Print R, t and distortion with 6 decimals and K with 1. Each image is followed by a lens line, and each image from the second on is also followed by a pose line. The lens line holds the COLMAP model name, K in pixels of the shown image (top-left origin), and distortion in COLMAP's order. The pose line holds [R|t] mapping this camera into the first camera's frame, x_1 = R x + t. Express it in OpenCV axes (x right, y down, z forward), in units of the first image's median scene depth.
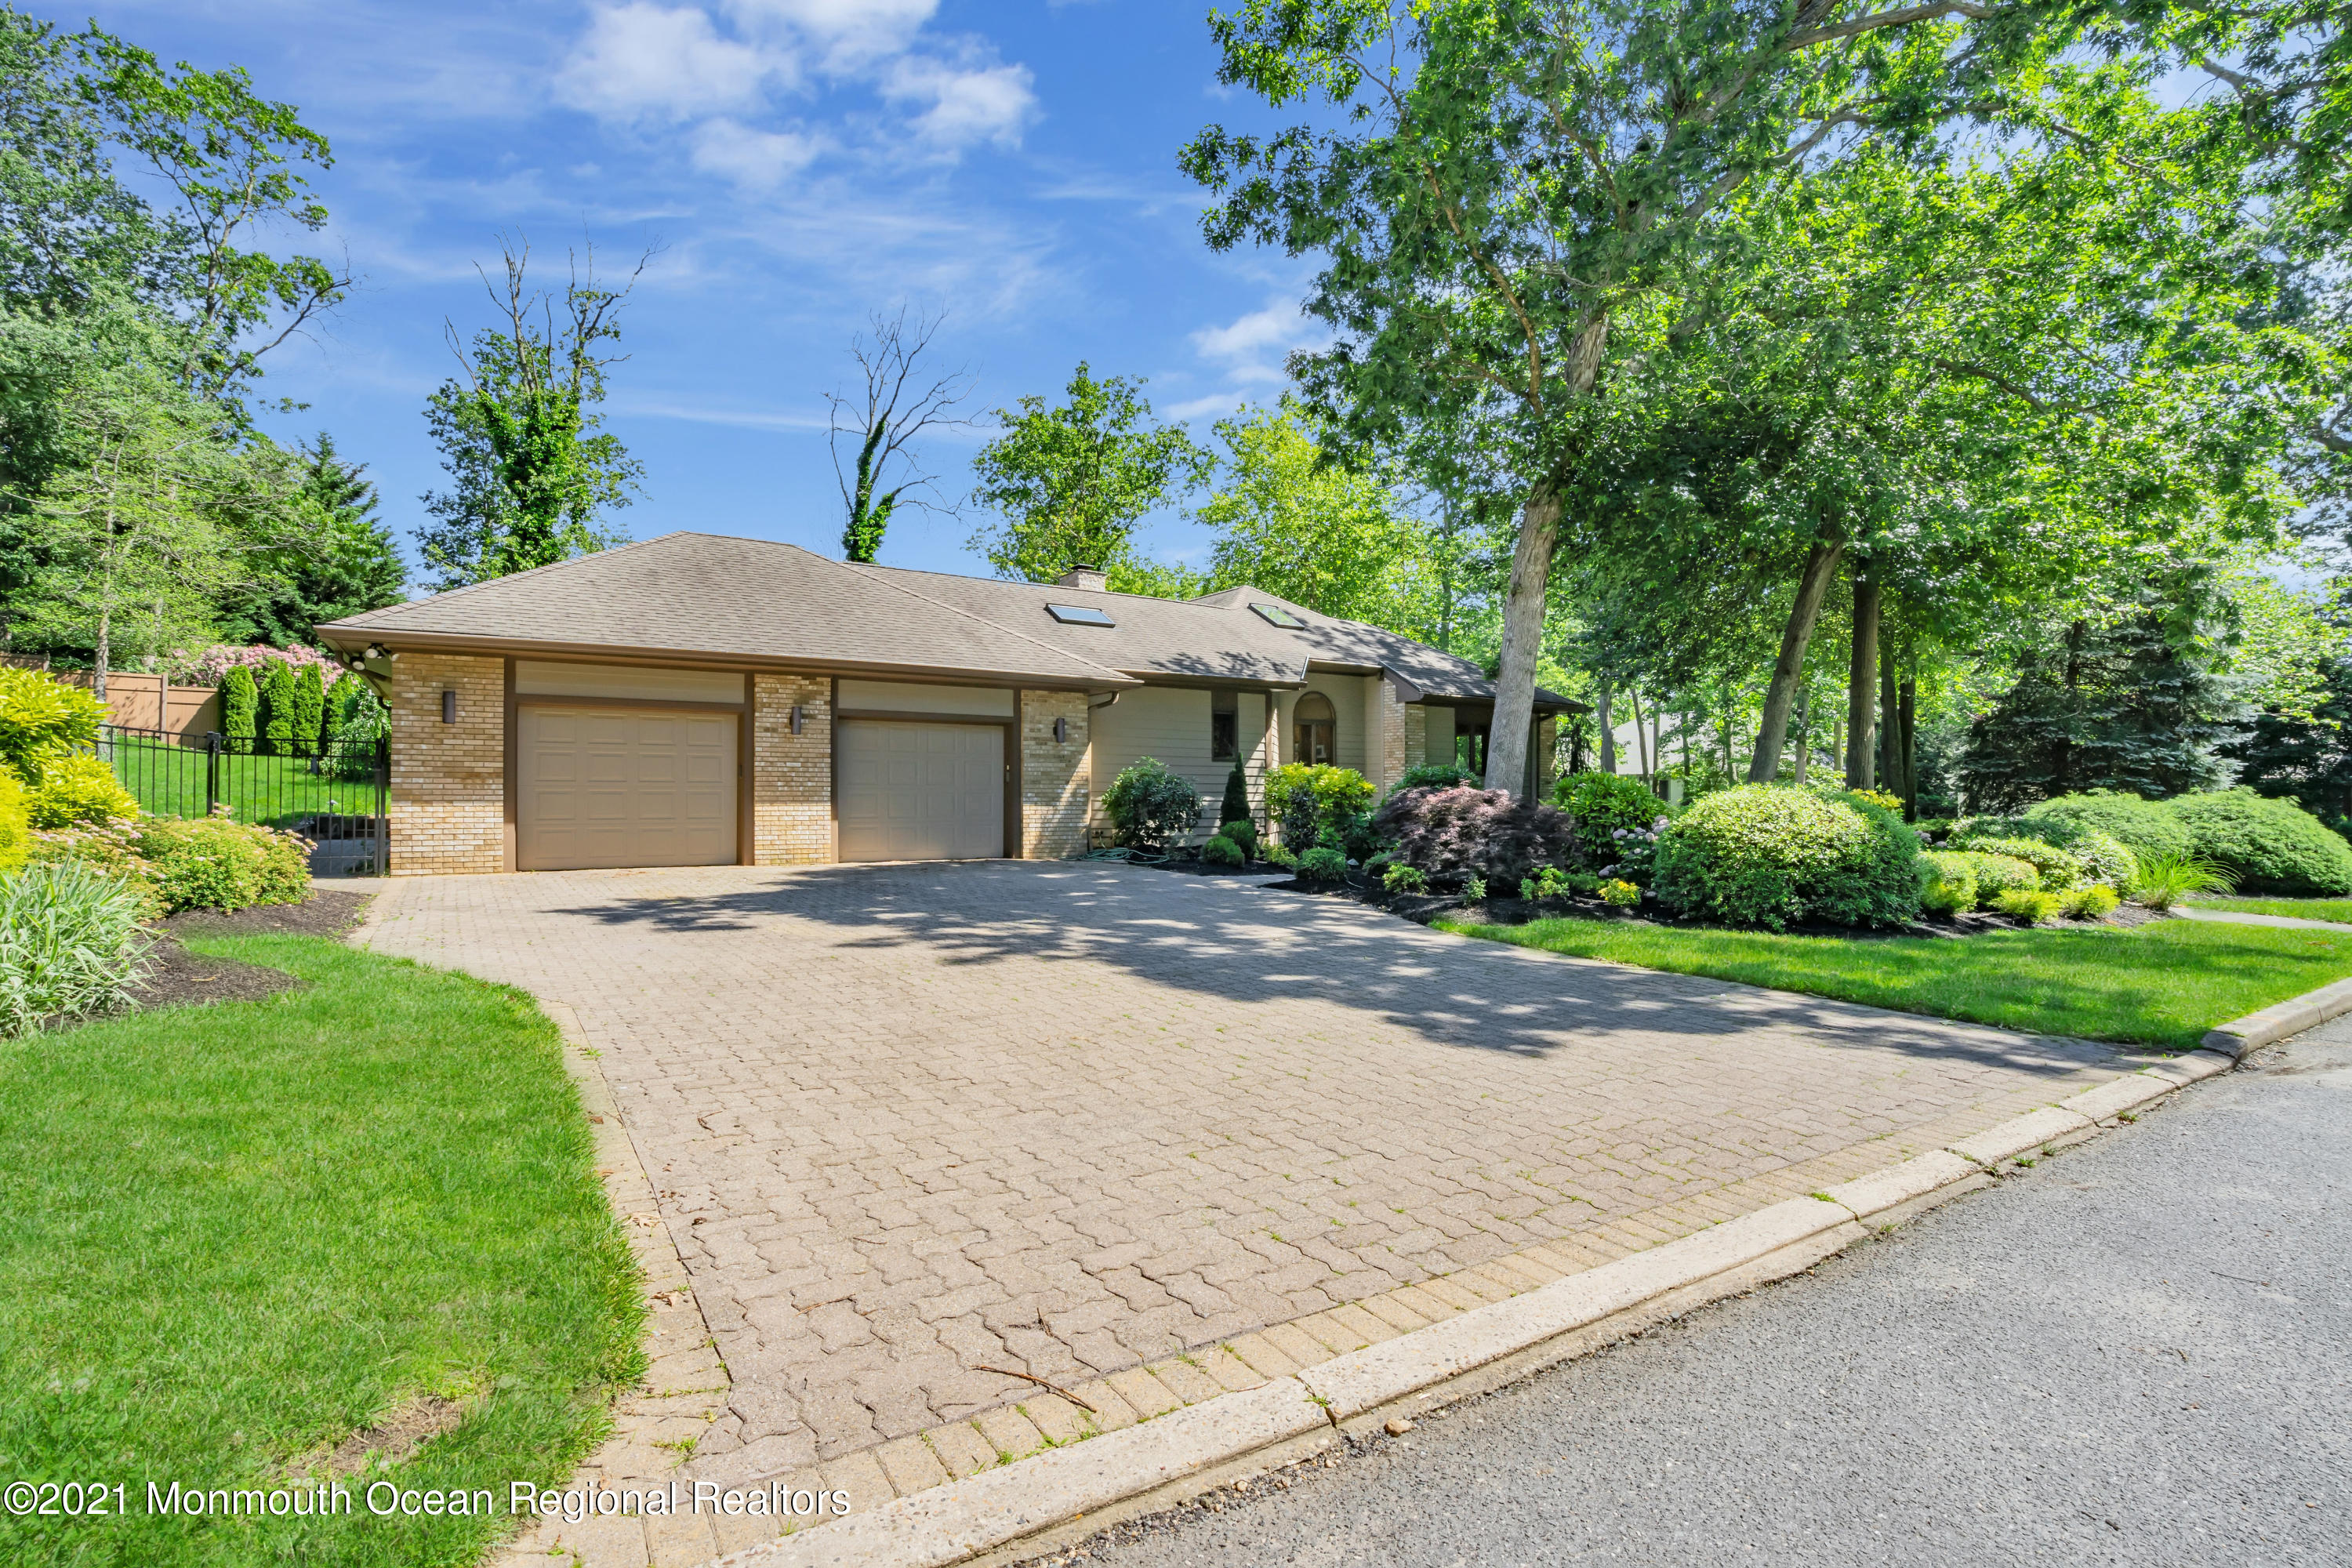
lens RADIAL K [[1074.6, 0, 1172.7], [0, 1074.6, 792.5], [0, 0, 1]] dist [-0.068544, 0.026606]
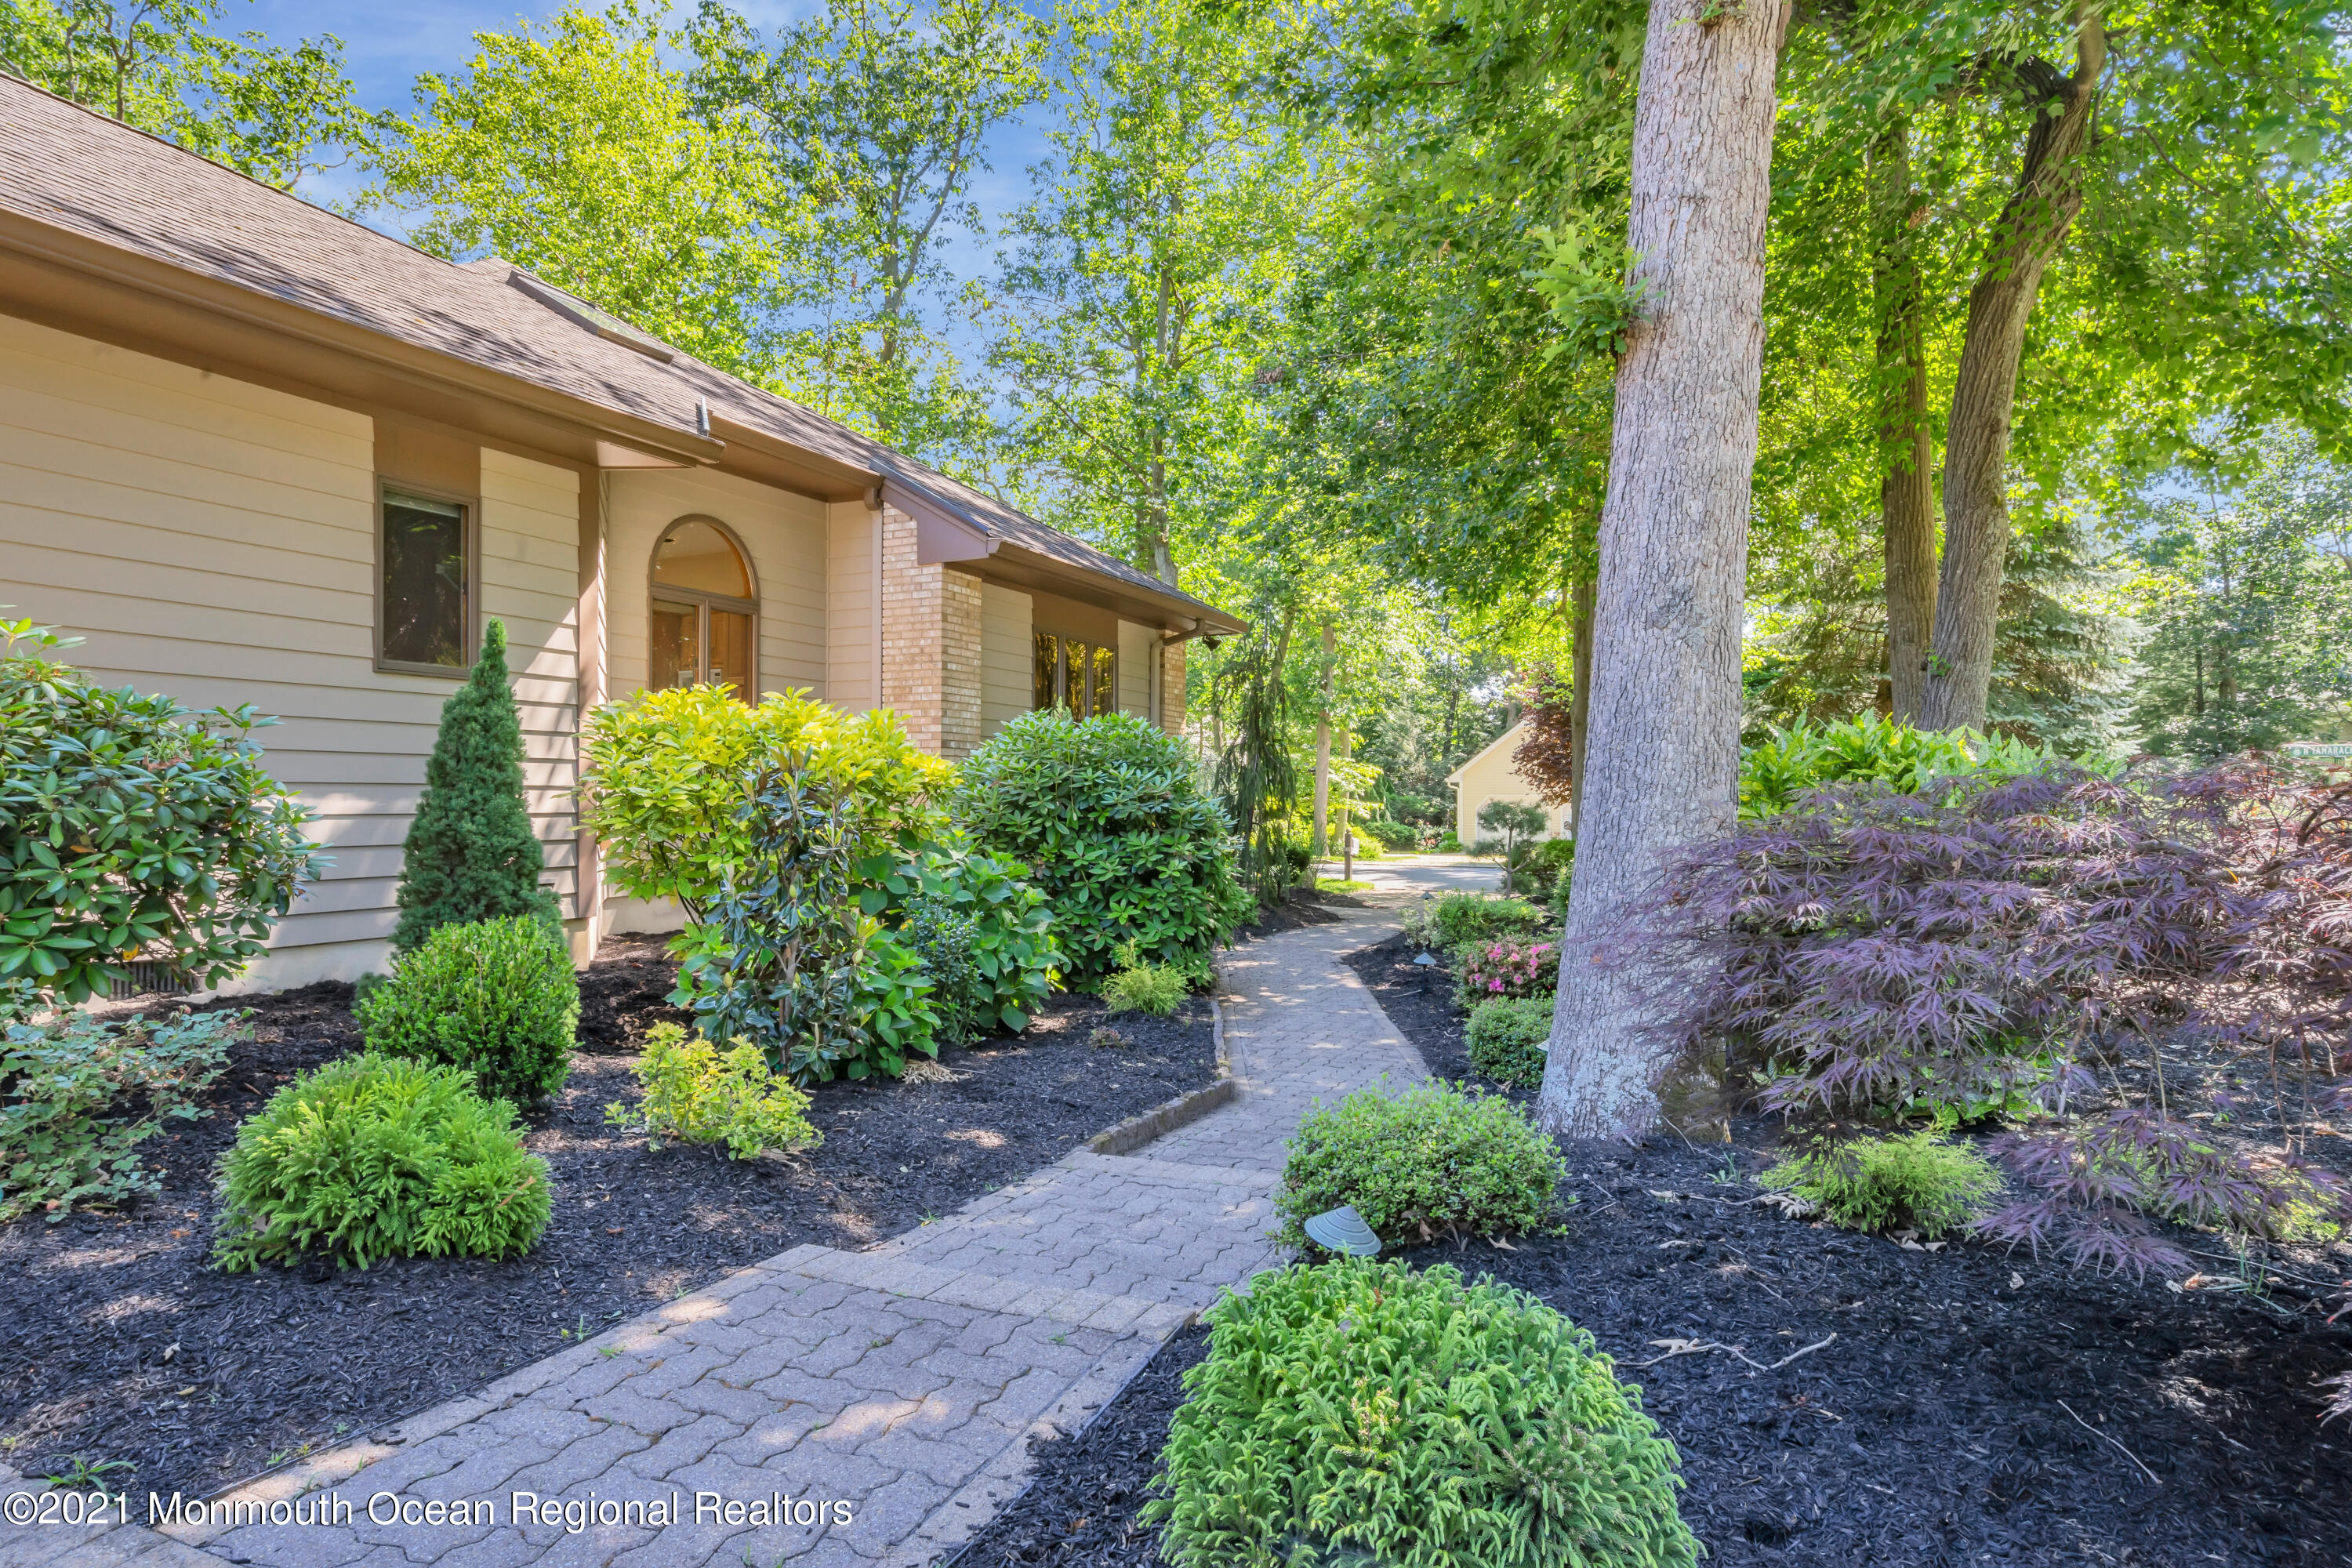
lens RADIAL K [[1339.3, 0, 1176.0], [0, 1339.3, 784.0], [0, 0, 1]] dist [-0.002973, -0.000519]
pose [[0.853363, 0.004753, 0.521296, 0.039233], [-0.002747, 0.999986, -0.004621, 0.000909], [-0.521310, 0.002511, 0.853364, 0.704407]]
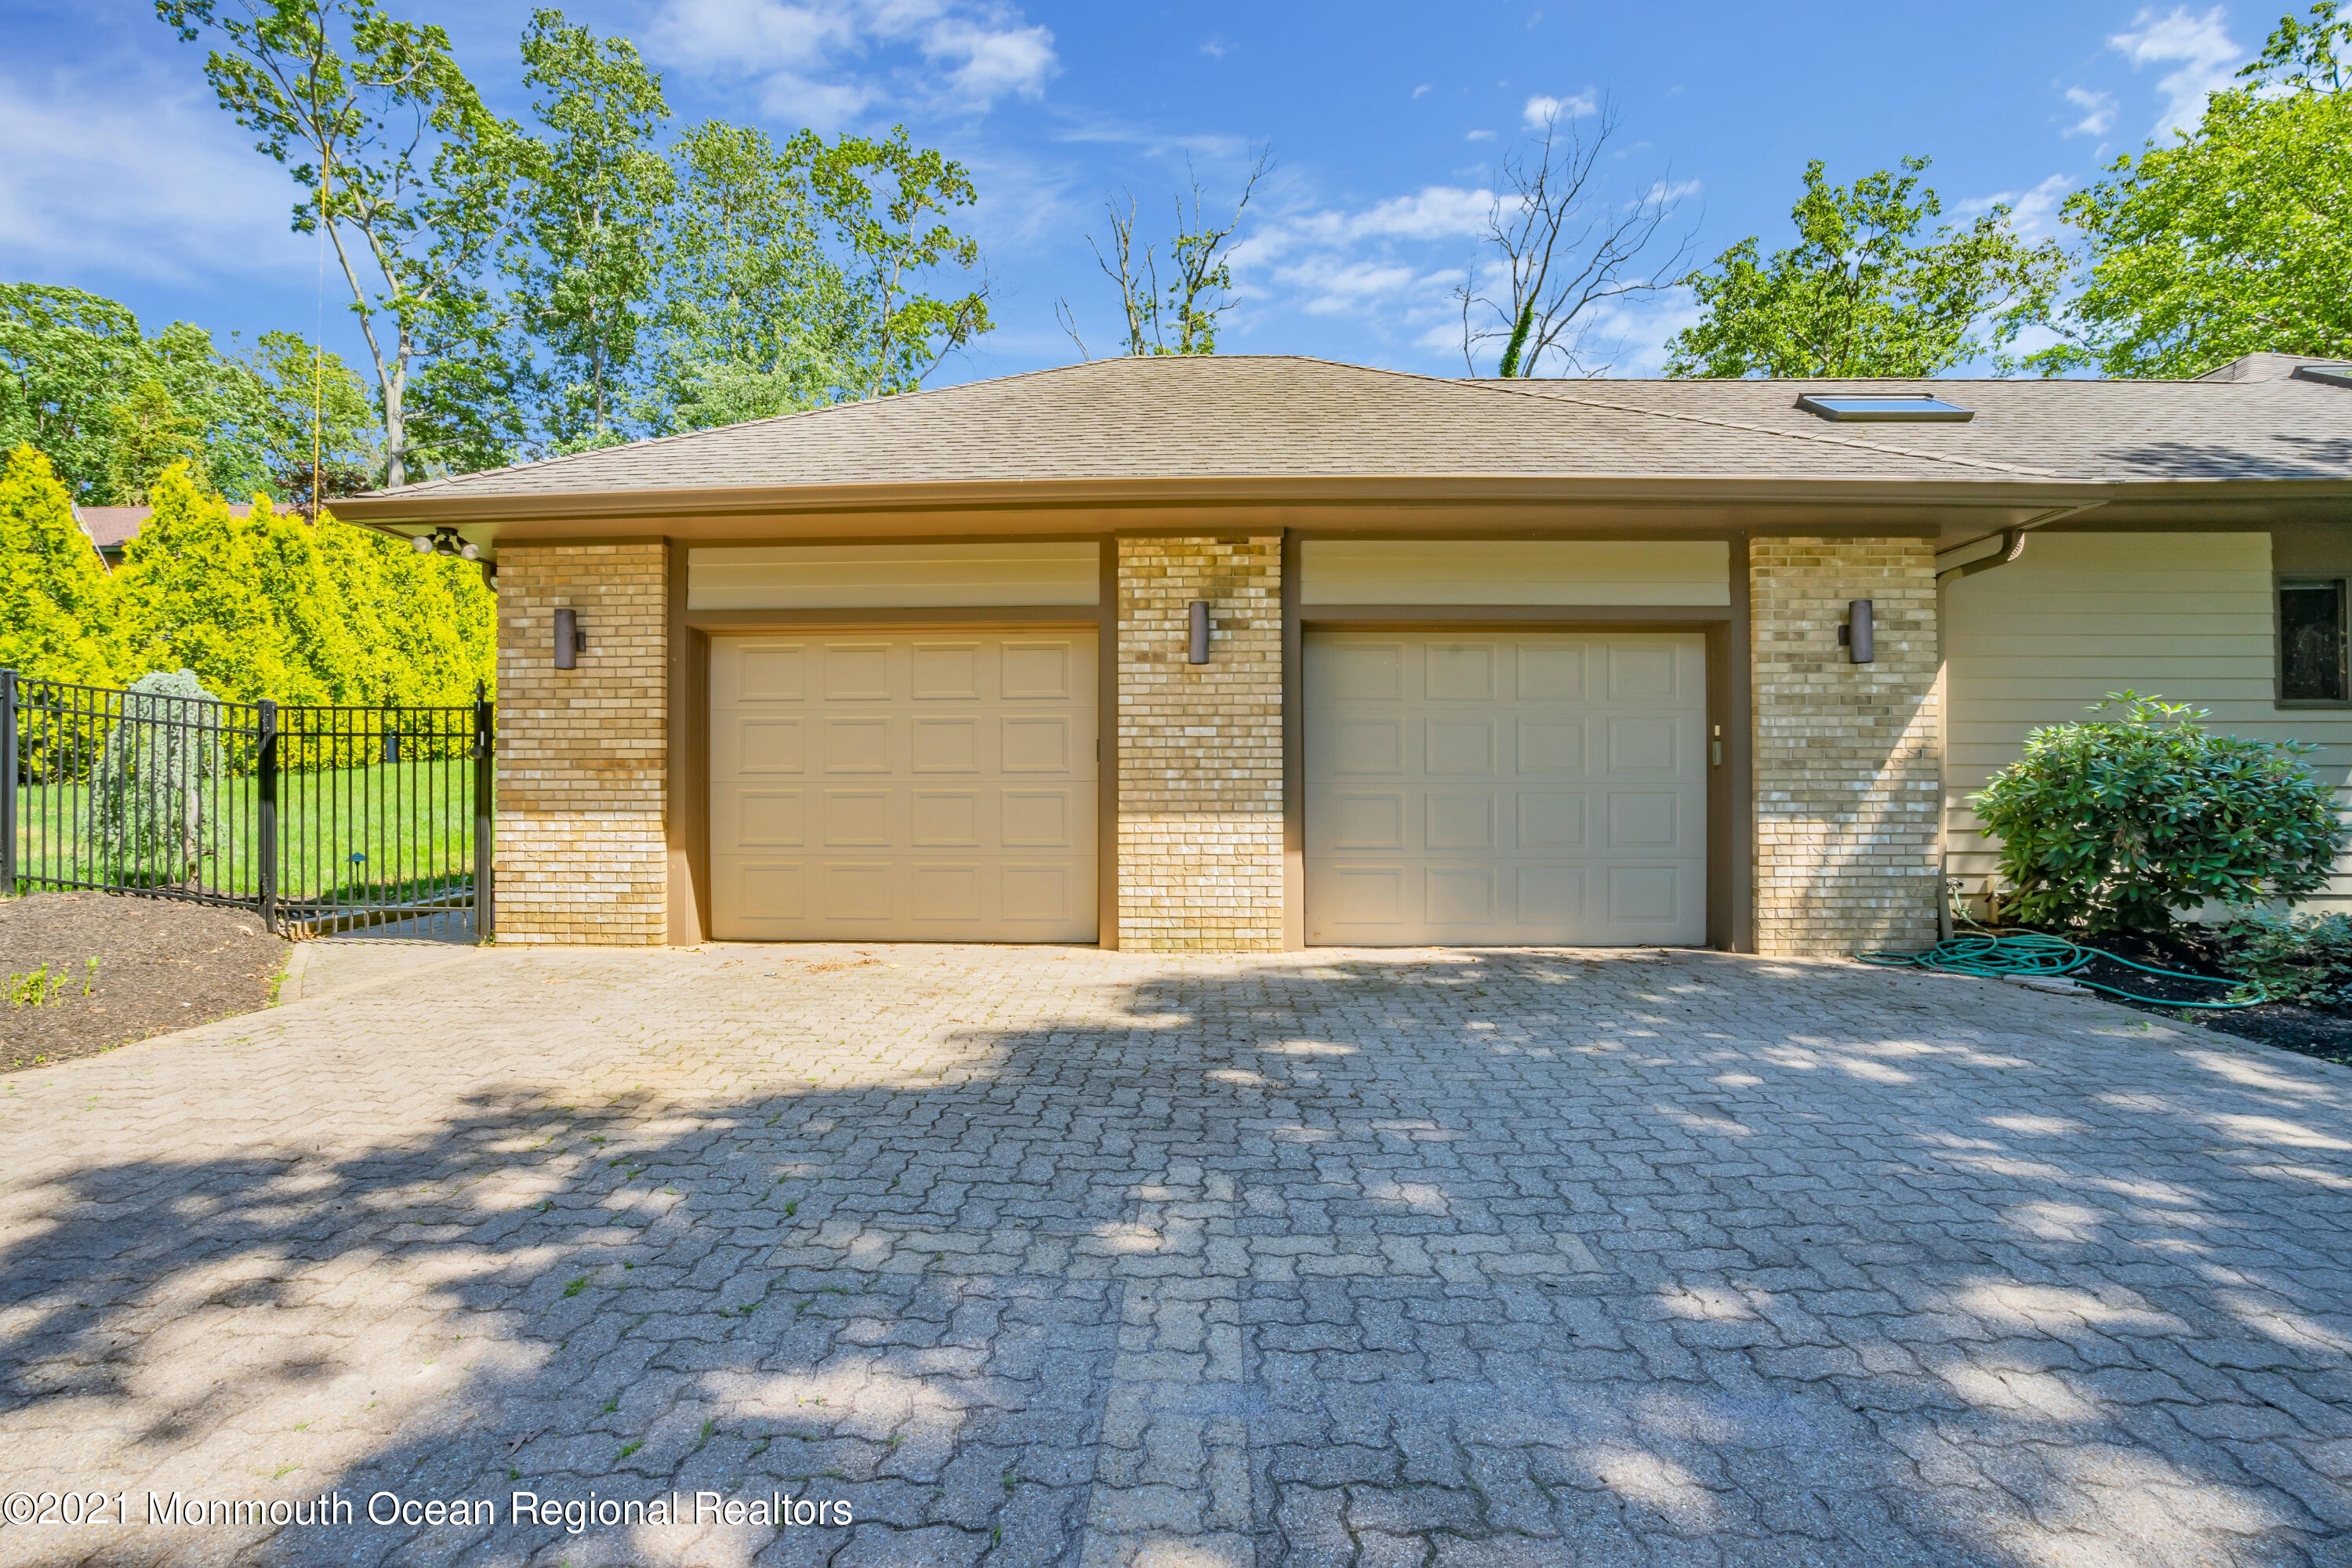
lens RADIAL K [[1093.3, 0, 1176.8], [0, 1093.3, 799.6], [0, 0, 1]] dist [-0.026704, 0.000405]
pose [[0.818734, -0.000549, -0.574173, -0.081567], [0.004807, 0.999971, 0.005897, 0.000161], [0.574153, -0.007588, 0.818713, 0.524095]]
